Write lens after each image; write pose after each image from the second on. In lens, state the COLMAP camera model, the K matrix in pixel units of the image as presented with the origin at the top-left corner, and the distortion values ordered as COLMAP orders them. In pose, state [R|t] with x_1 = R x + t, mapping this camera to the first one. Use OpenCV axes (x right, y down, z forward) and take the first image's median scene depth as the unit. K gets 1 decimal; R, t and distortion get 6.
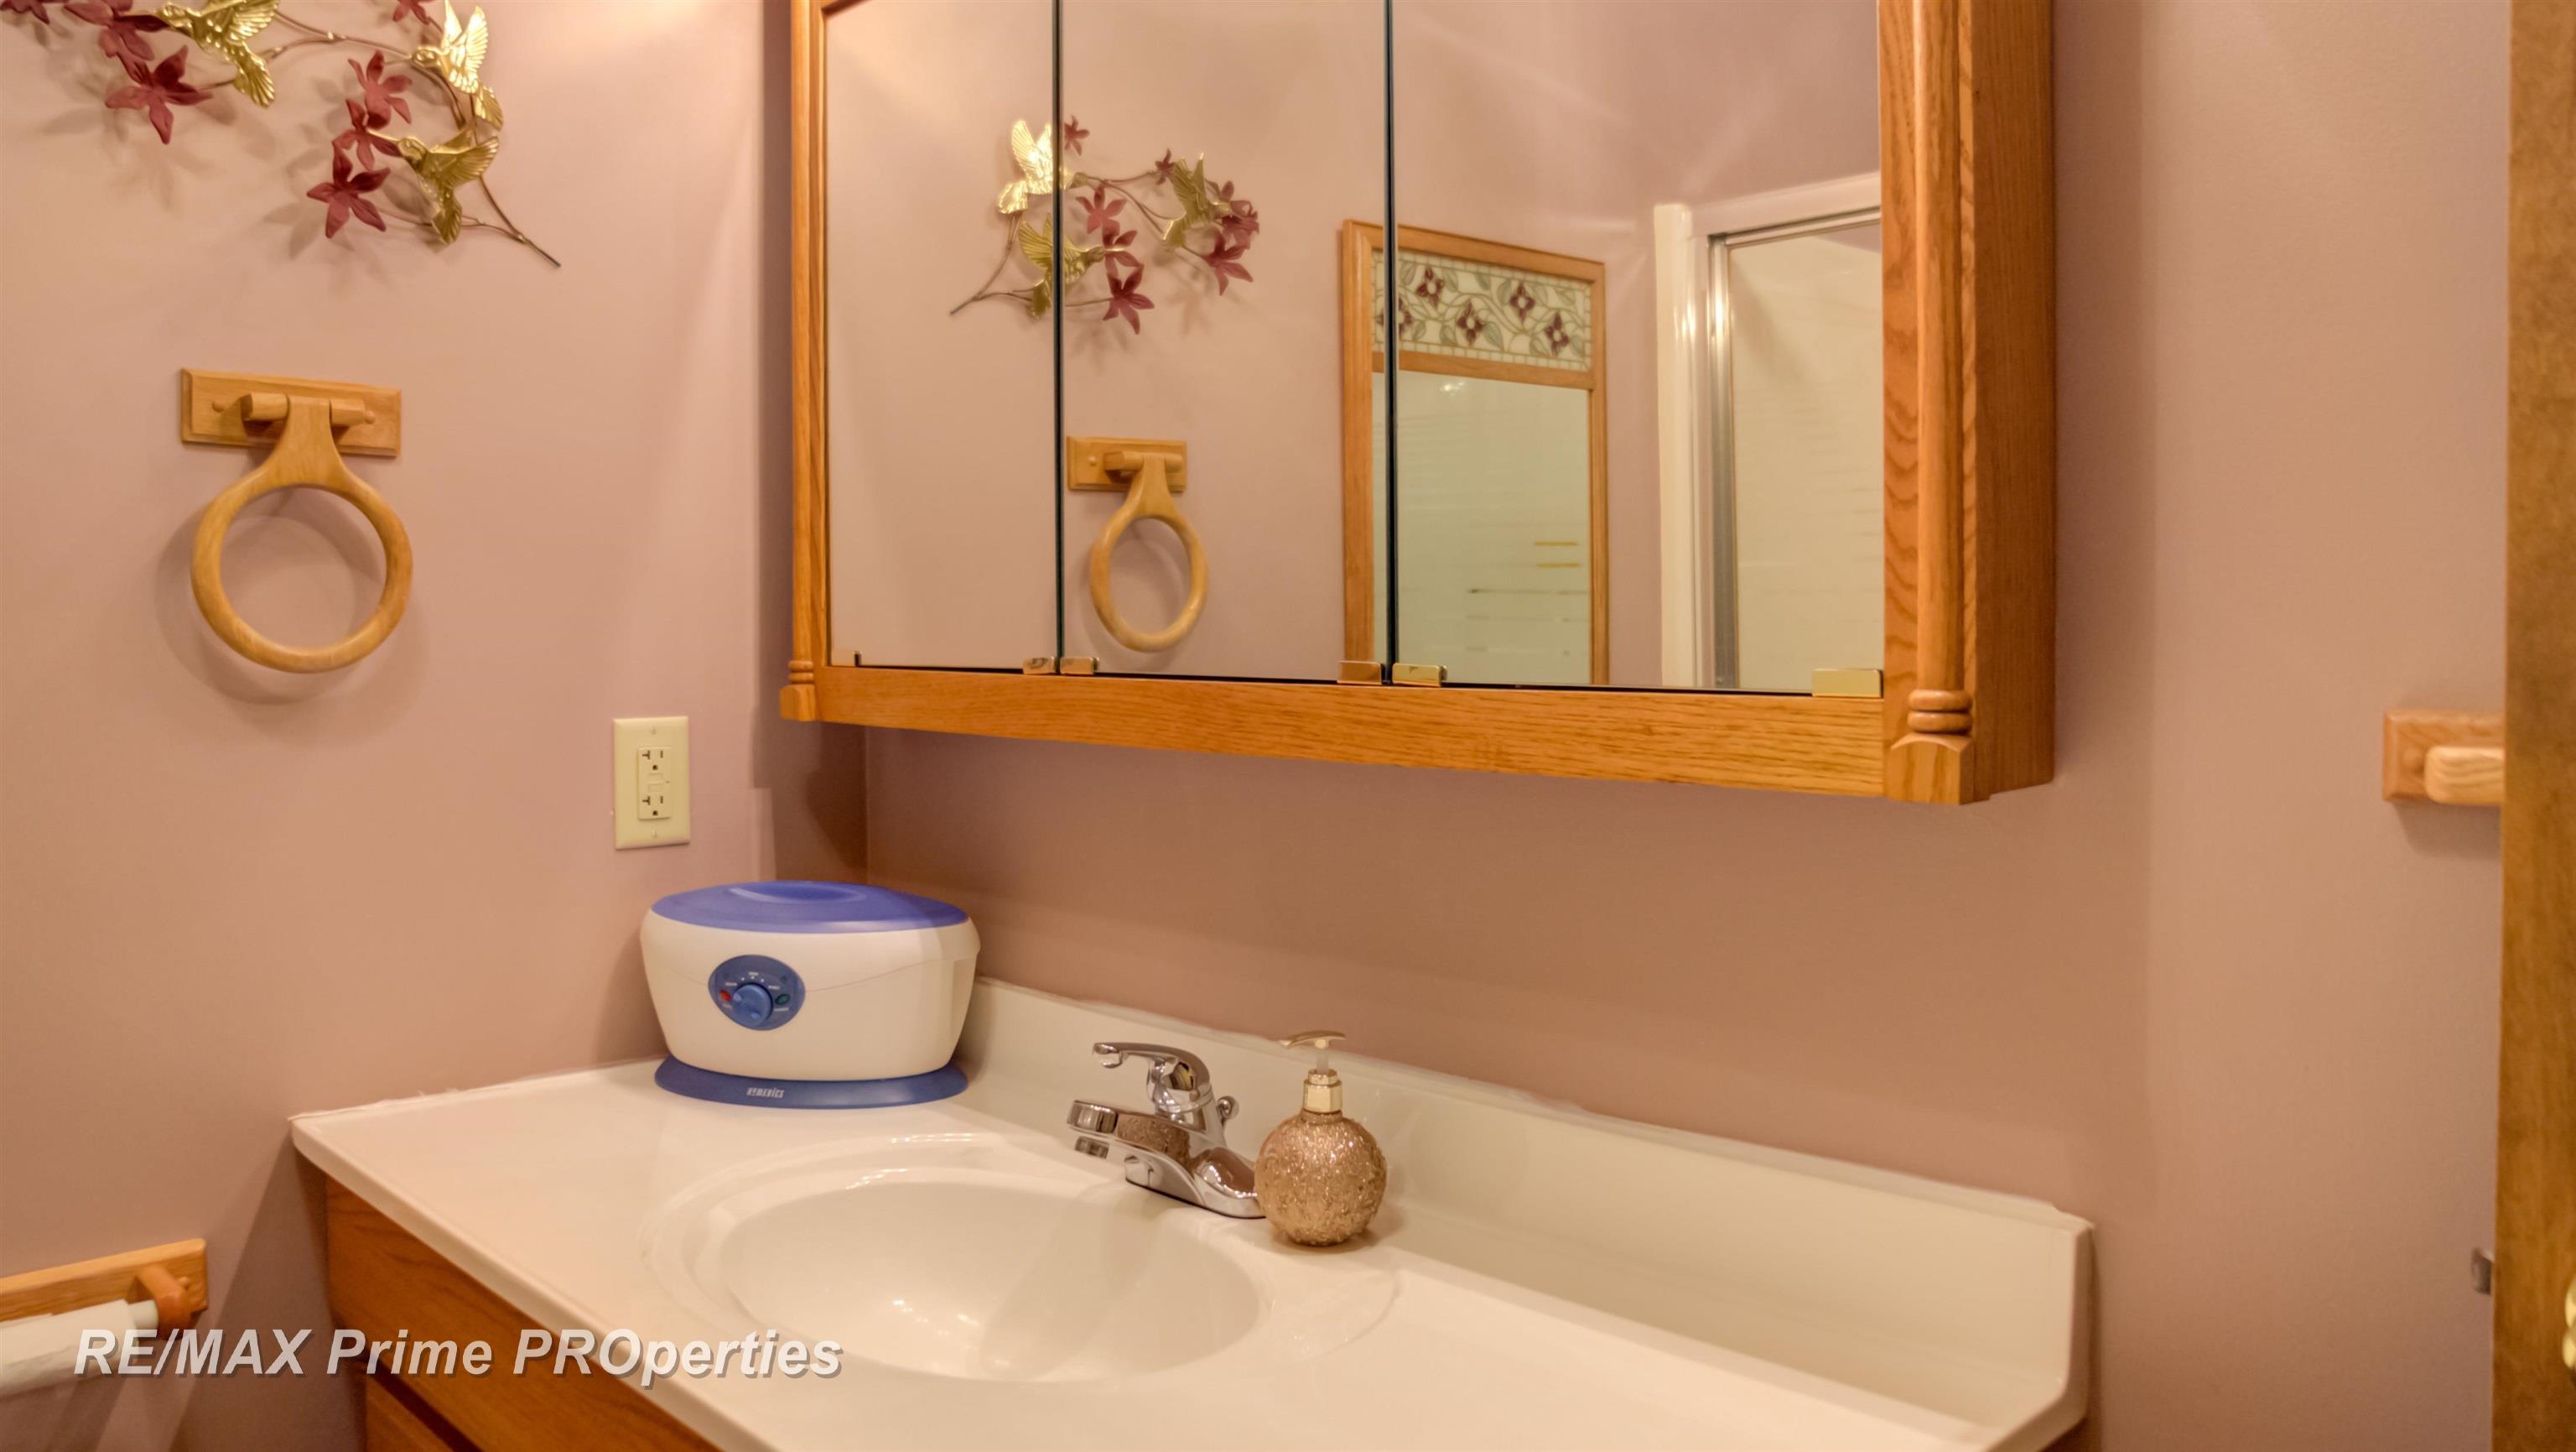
lens RADIAL K [[1892.4, 0, 1206.4], [0, 1892.4, 725.2], [0, 0, 1]] dist [-0.101720, 0.086632]
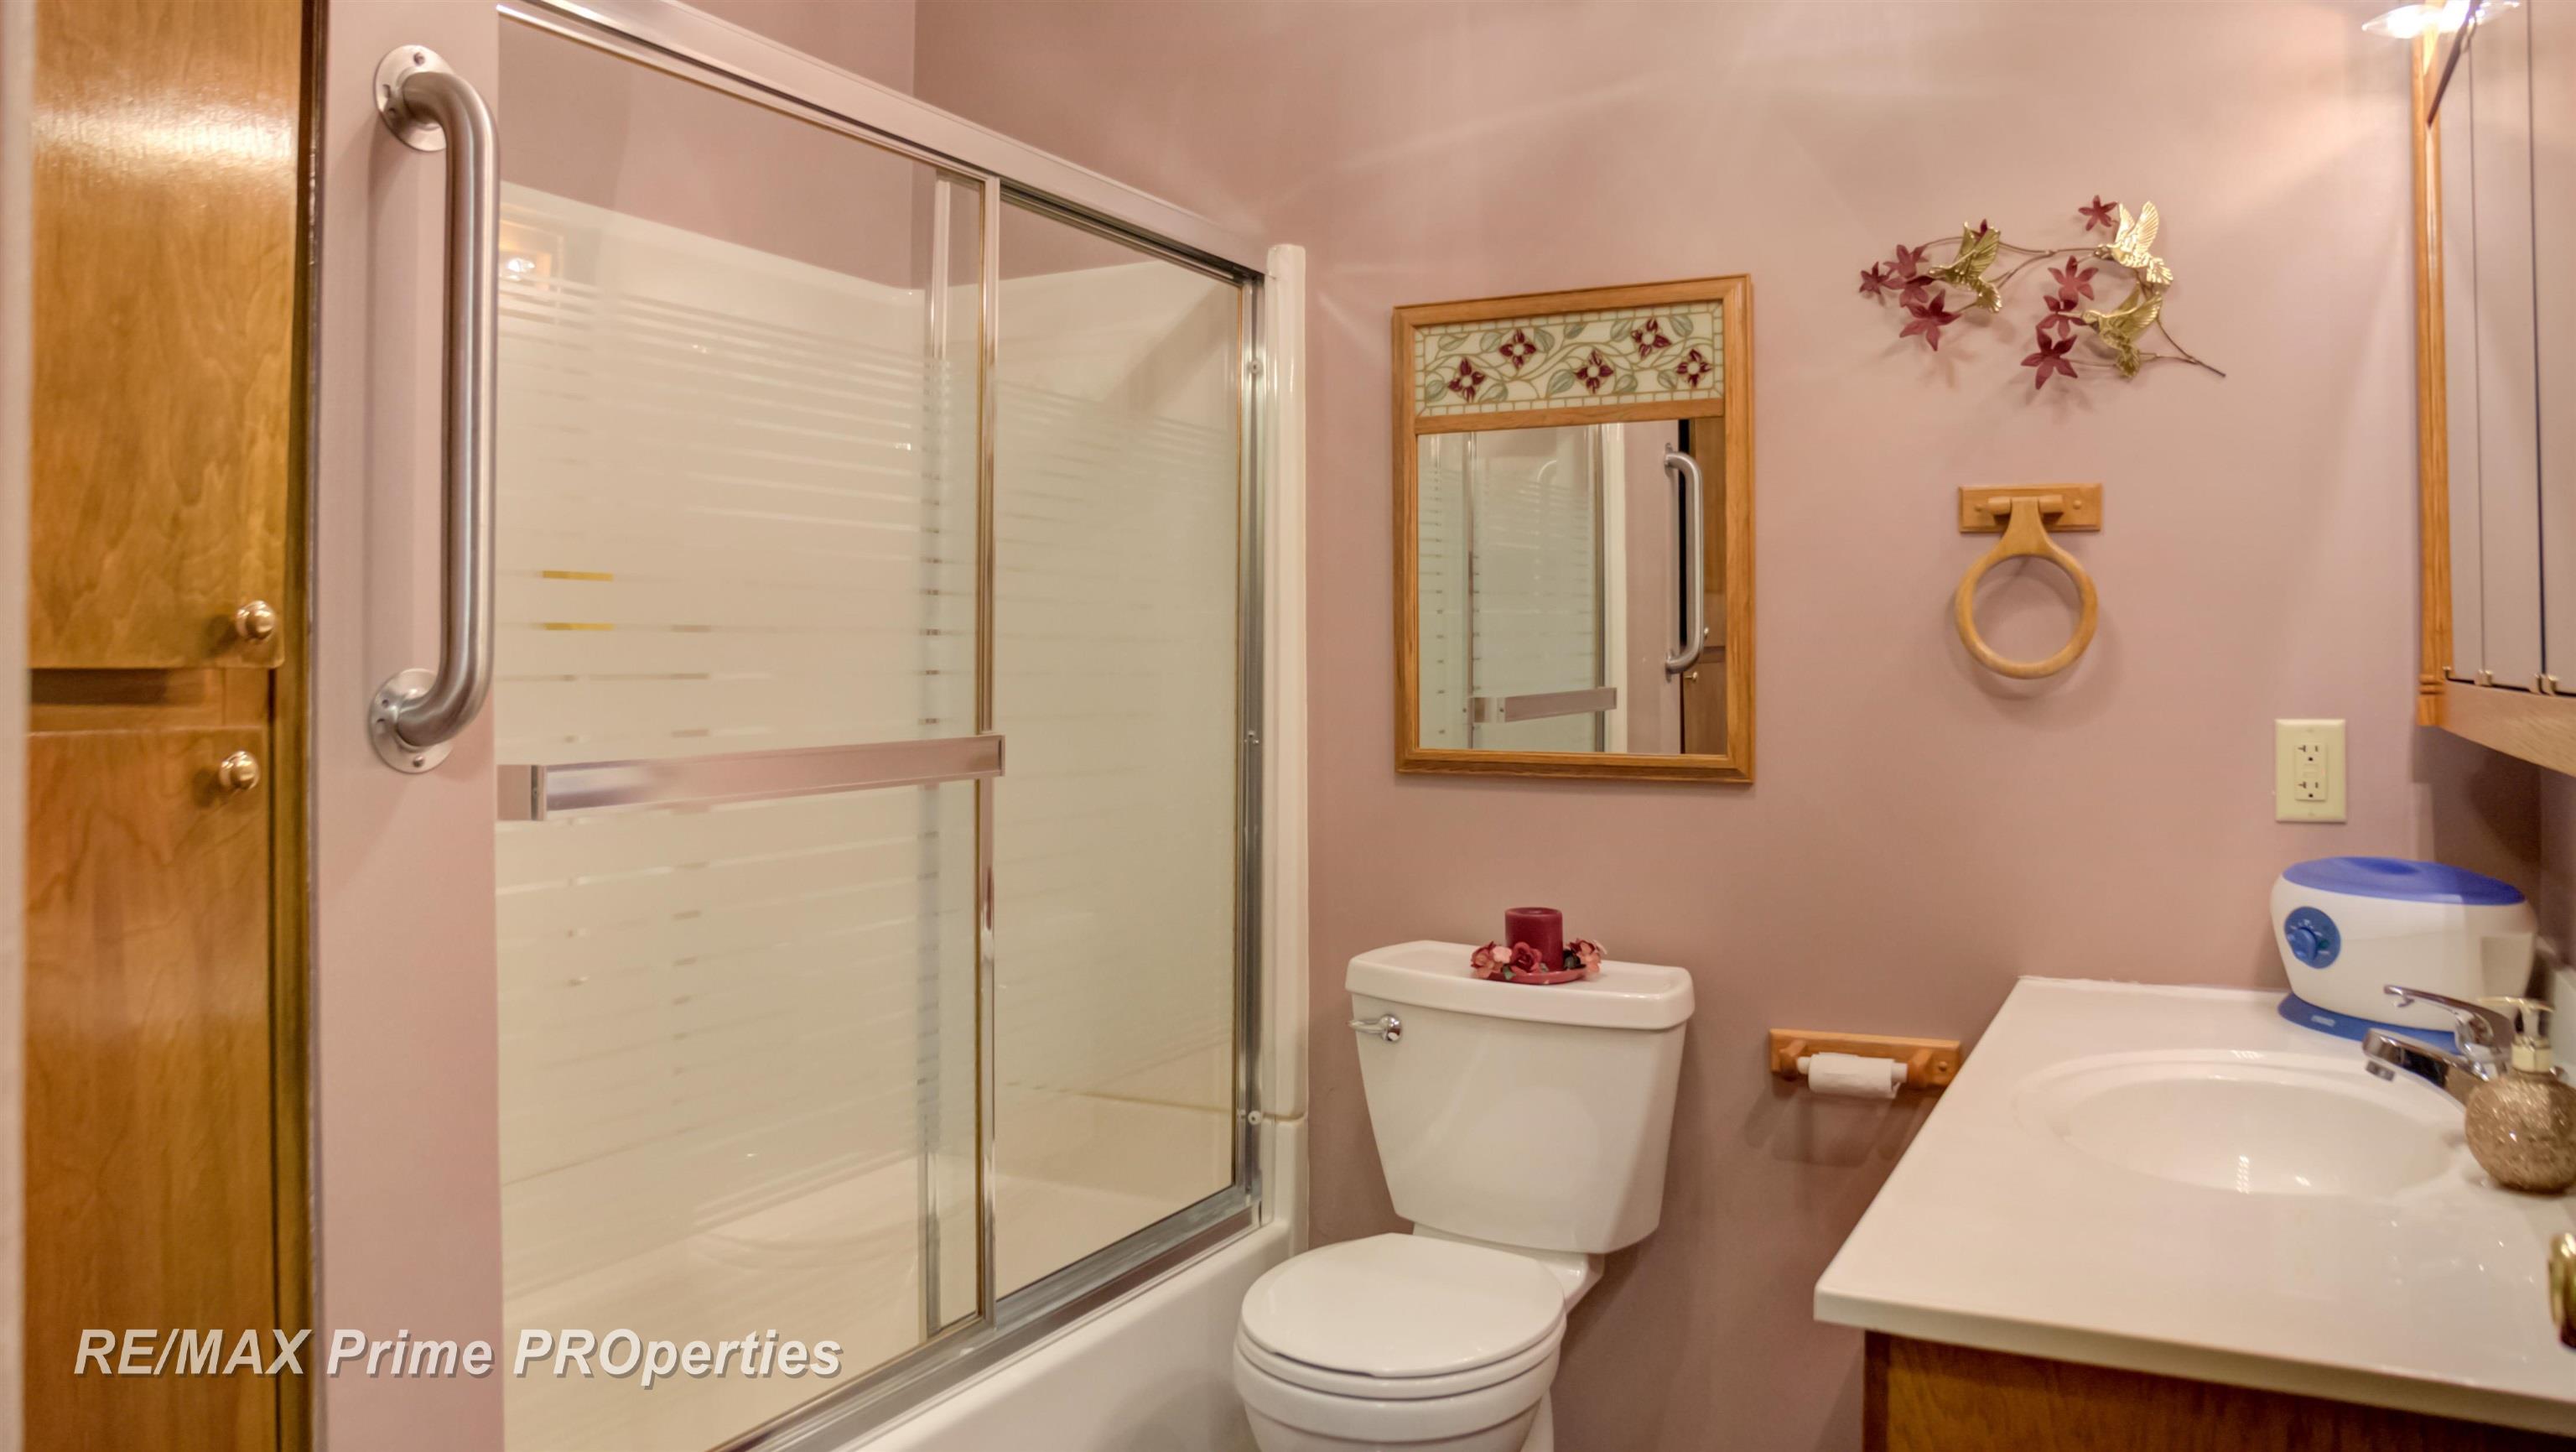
lens RADIAL K [[1871.6, 0, 1272.5], [0, 1871.6, 666.0], [0, 0, 1]] dist [-0.113542, 0.083639]
pose [[0.335816, 0.000150, -0.941928, 0.705261], [-0.042376, 0.998990, -0.014949, 0.009114], [0.940974, 0.044935, 0.335483, -0.072643]]
